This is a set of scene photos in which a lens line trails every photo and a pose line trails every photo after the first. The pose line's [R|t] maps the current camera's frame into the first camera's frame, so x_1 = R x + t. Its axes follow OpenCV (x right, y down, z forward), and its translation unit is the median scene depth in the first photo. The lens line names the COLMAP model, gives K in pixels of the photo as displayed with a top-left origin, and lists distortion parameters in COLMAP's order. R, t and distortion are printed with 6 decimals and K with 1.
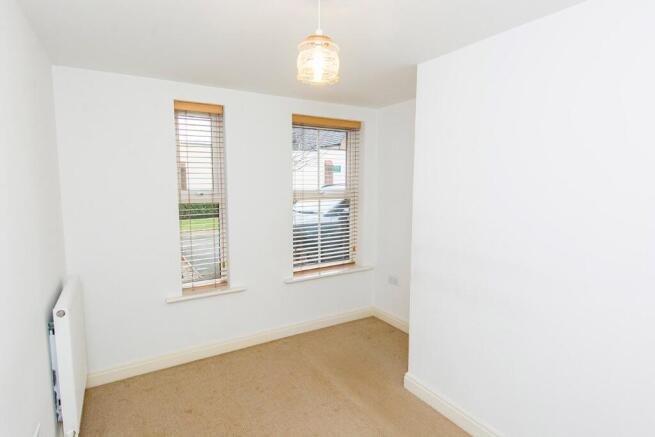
lens RADIAL K [[339.5, 0, 310.4], [0, 339.5, 217.4], [0, 0, 1]] dist [-0.002876, -0.002136]
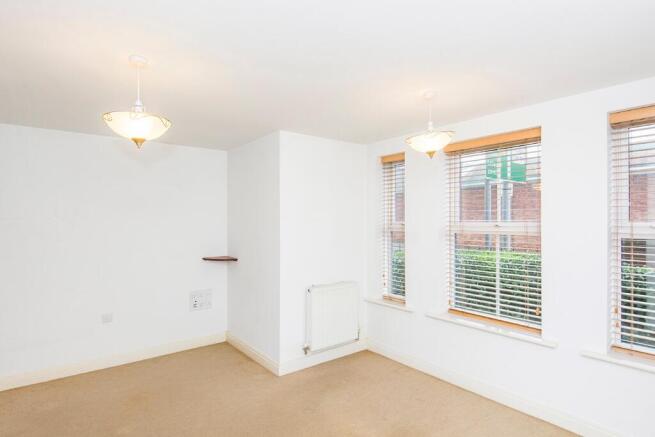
lens RADIAL K [[339.5, 0, 310.4], [0, 339.5, 217.4], [0, 0, 1]] dist [-0.002876, -0.002136]
pose [[0.100443, -0.000324, -0.994943, 0.330736], [-0.086336, 0.996225, -0.009041, -0.020176], [0.991190, 0.086808, 0.100036, 0.201354]]
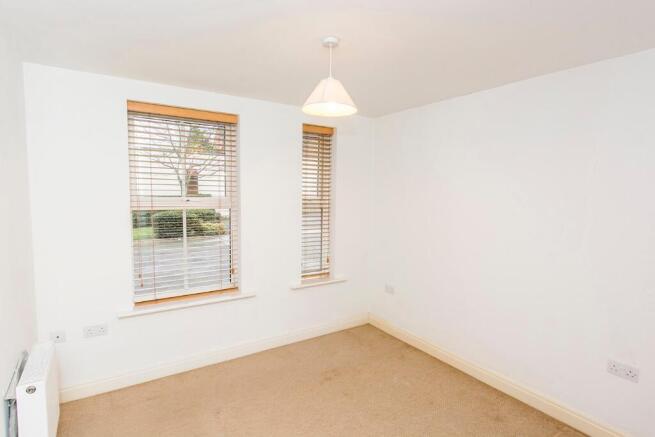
lens RADIAL K [[333.7, 0, 326.3], [0, 333.7, 219.3], [0, 0, 1]] dist [-0.000881, -0.000139]
pose [[0.999495, 0.009476, 0.030343, 0.114223], [-0.008974, 0.999821, -0.016627, -0.006843], [-0.030495, 0.016346, 0.999401, 0.068396]]
